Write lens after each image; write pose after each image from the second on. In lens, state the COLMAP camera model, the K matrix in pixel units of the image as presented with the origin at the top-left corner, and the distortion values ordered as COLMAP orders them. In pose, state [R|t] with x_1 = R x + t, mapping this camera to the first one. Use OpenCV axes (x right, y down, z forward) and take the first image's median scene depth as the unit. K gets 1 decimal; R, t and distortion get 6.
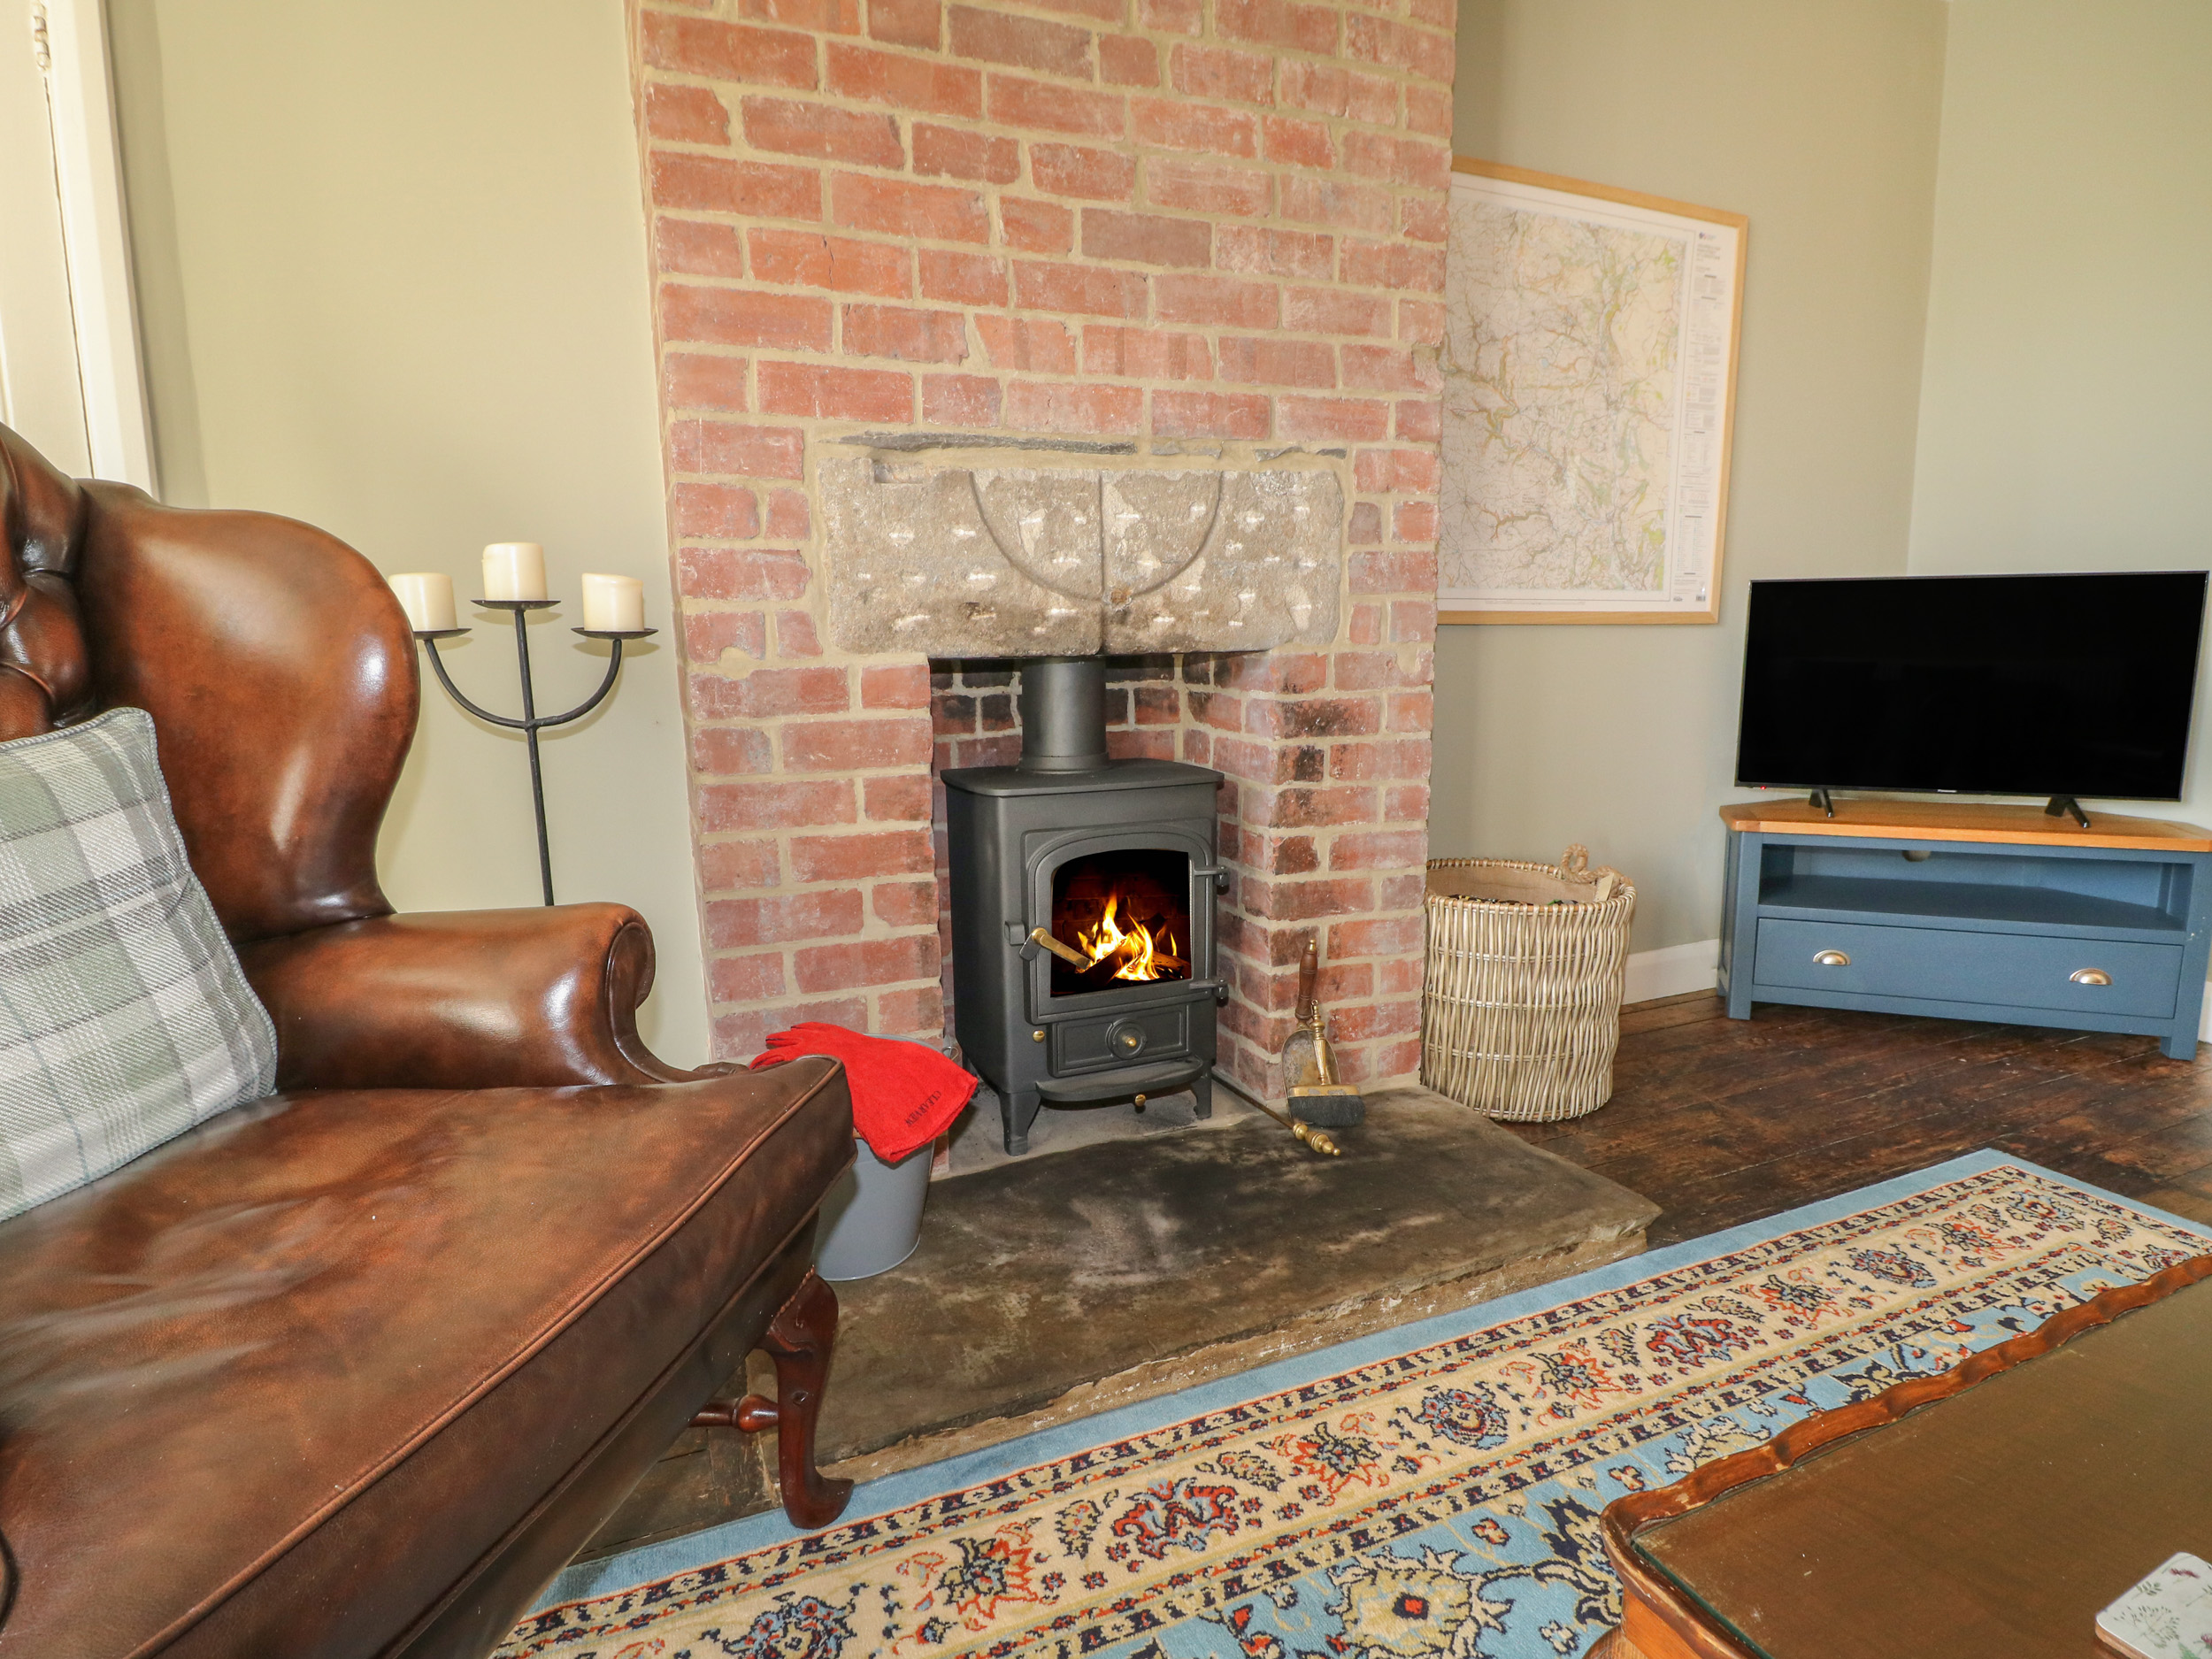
lens RADIAL K [[1152.3, 0, 1100.4], [0, 1152.3, 813.6], [0, 0, 1]] dist [-0.004327, -0.006752]
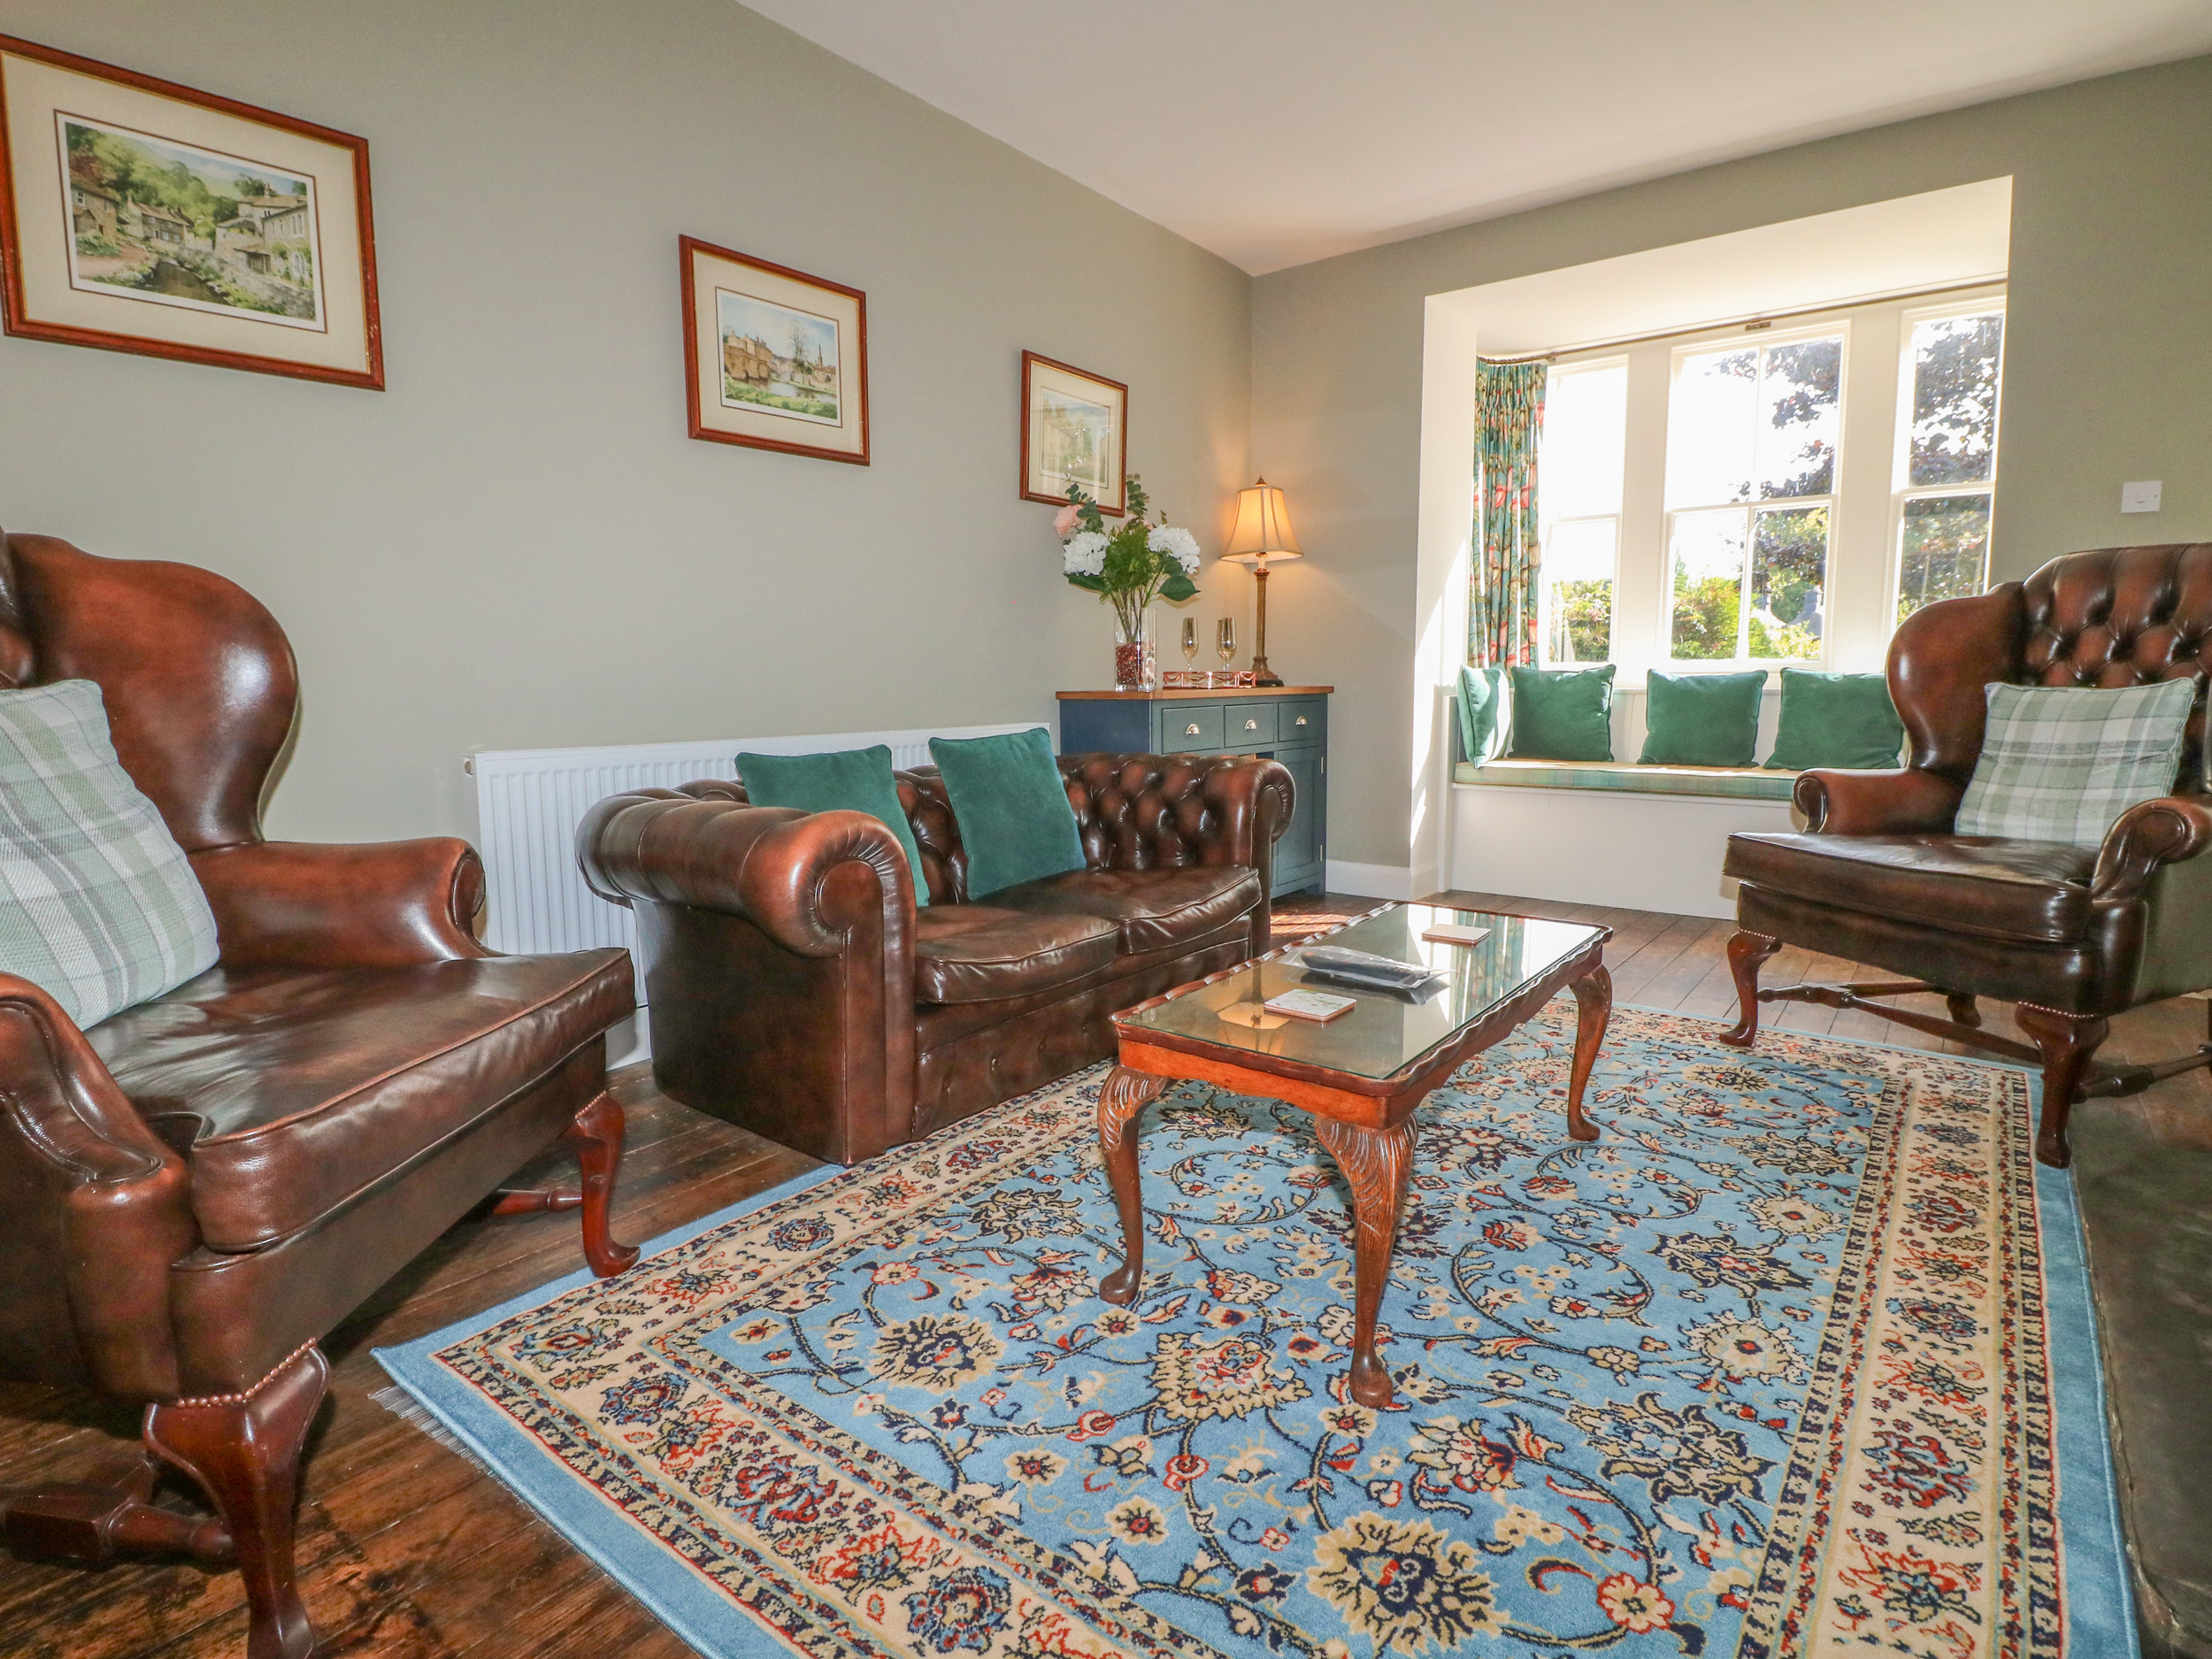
lens RADIAL K [[1152.3, 0, 1098.0], [0, 1152.3, 838.0], [0, 0, 1]] dist [-0.004327, -0.006752]
pose [[-0.873806, 0.085360, -0.478723, 1.208299], [-0.057504, 0.959426, 0.276033, -0.163217], [0.482862, 0.268728, -0.833444, 1.099150]]
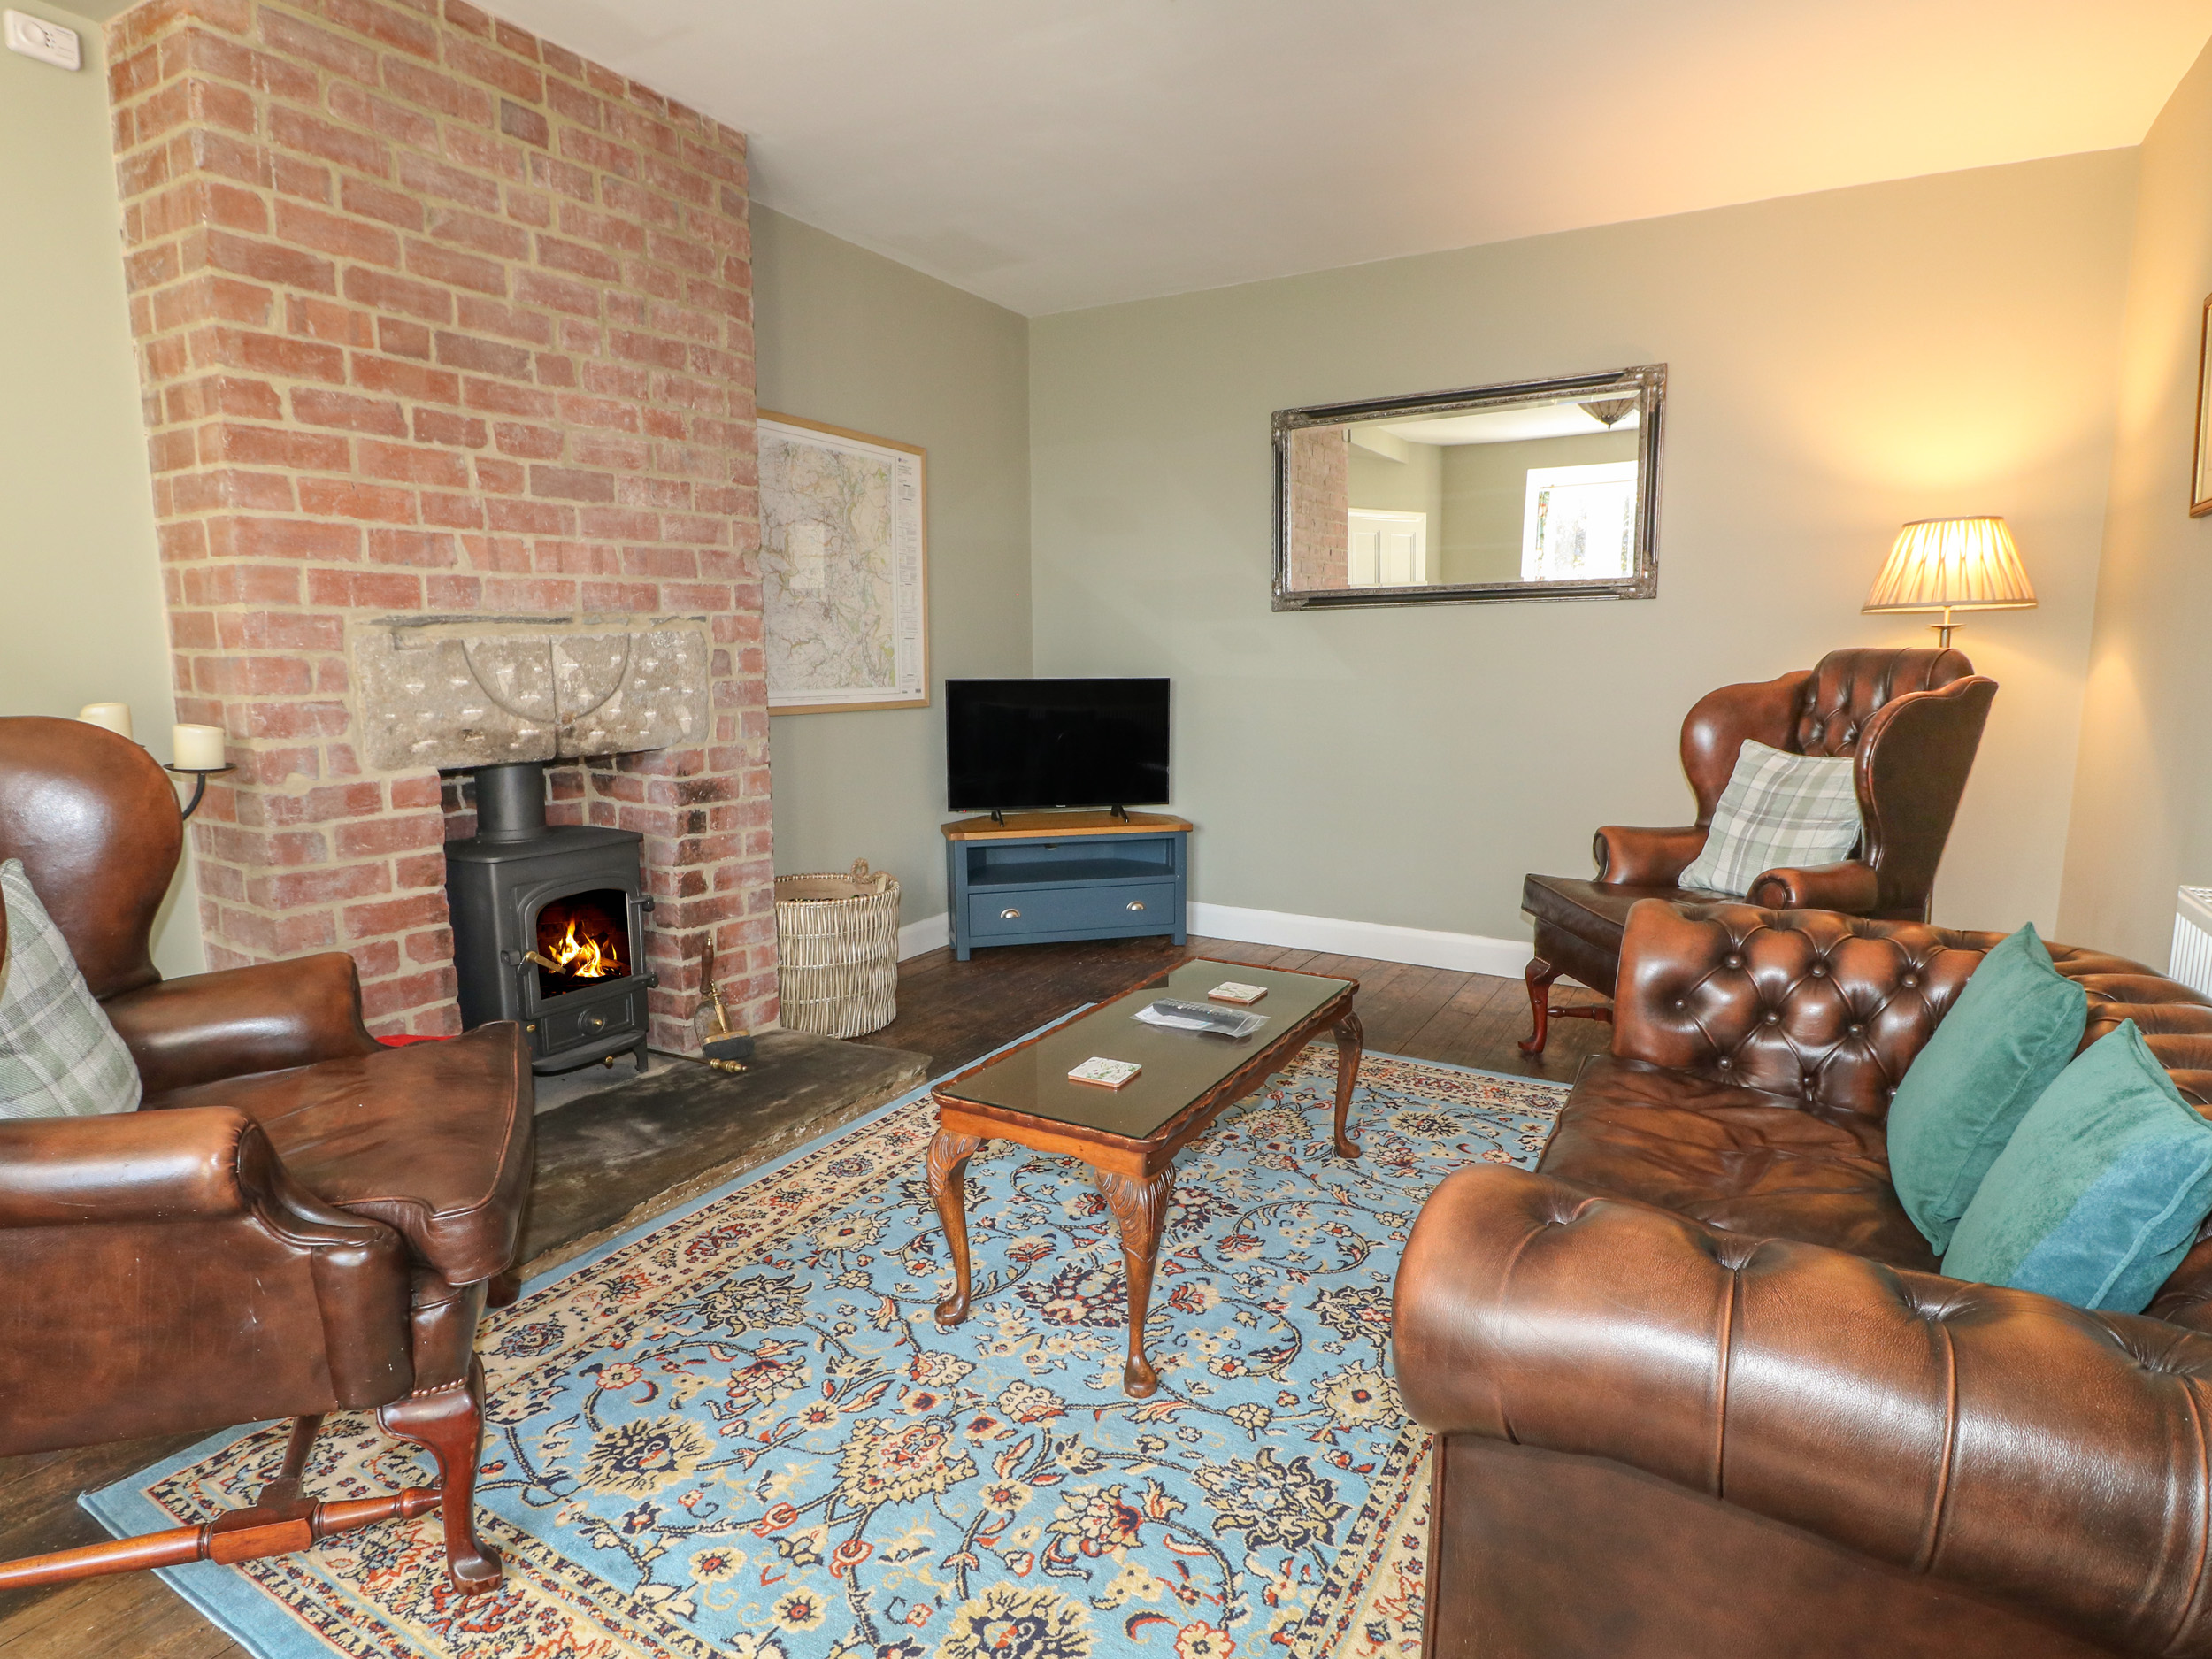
lens RADIAL K [[1152.3, 0, 1093.2], [0, 1152.3, 839.0], [0, 0, 1]] dist [-0.004327, -0.006752]
pose [[0.806390, -0.083090, 0.585517, -0.326955], [0.082191, 0.996218, 0.028177, -0.024102], [-0.585644, 0.025403, 0.810170, -0.598131]]
